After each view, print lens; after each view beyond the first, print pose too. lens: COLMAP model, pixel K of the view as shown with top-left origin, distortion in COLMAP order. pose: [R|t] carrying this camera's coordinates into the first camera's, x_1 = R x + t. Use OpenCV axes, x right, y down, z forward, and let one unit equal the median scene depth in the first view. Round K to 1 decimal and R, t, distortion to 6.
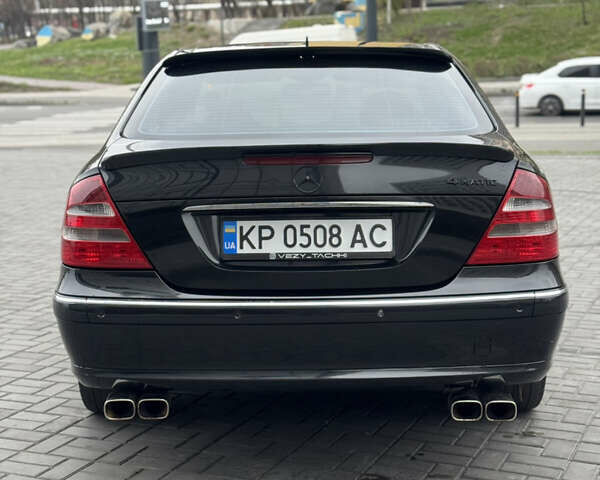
lens RADIAL K [[1104.8, 0, 294.7], [0, 1104.8, 240.5], [0, 0, 1]] dist [0.172779, 0.000000]
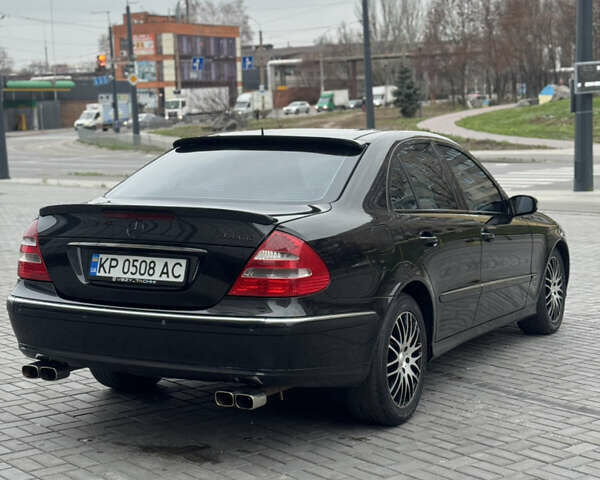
lens RADIAL K [[1104.8, 0, 304.6], [0, 1104.8, 238.4], [0, 0, 1]] dist [0.172779, 0.000000]
pose [[0.901016, 0.058786, -0.429784, 0.844230], [-0.080715, 0.996192, -0.032956, -0.011620], [0.426210, 0.064384, 0.902330, -0.237862]]
